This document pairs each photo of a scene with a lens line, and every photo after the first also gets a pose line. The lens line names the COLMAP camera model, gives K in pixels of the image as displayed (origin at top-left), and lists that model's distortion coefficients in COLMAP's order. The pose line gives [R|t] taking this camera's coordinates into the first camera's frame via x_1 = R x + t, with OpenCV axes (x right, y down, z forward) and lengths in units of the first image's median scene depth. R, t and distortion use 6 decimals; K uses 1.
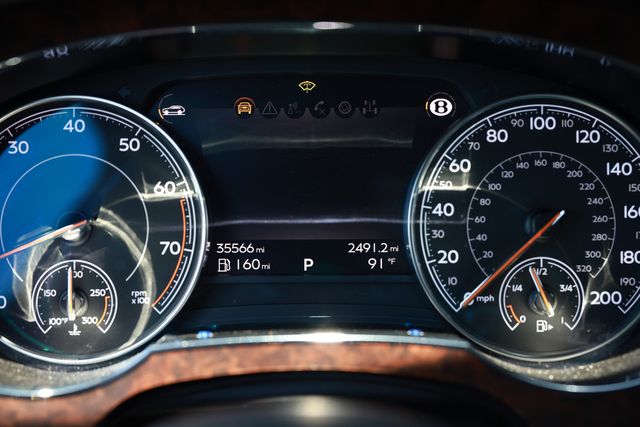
lens RADIAL K [[1050.3, 0, 320.0], [0, 1050.3, 213.5], [0, 0, 1]] dist [-0.009799, -0.080728]
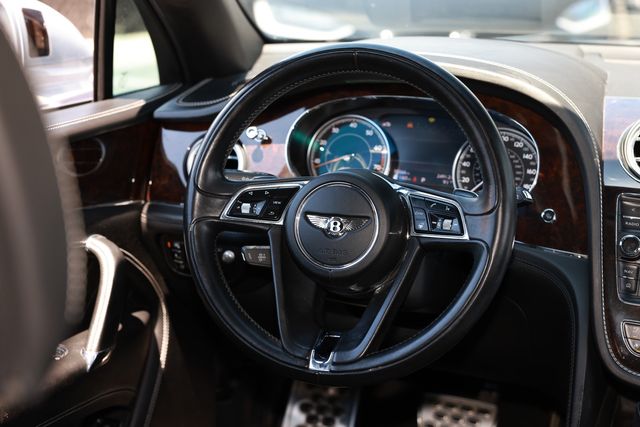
lens RADIAL K [[1050.3, 0, 320.0], [0, 1050.3, 213.5], [0, 0, 1]] dist [-0.009799, -0.080728]
pose [[0.945725, 0.119716, -0.302114, 0.637813], [-0.133212, 0.990787, -0.024391, 0.261383], [0.296411, 0.063313, 0.952960, -1.930767]]
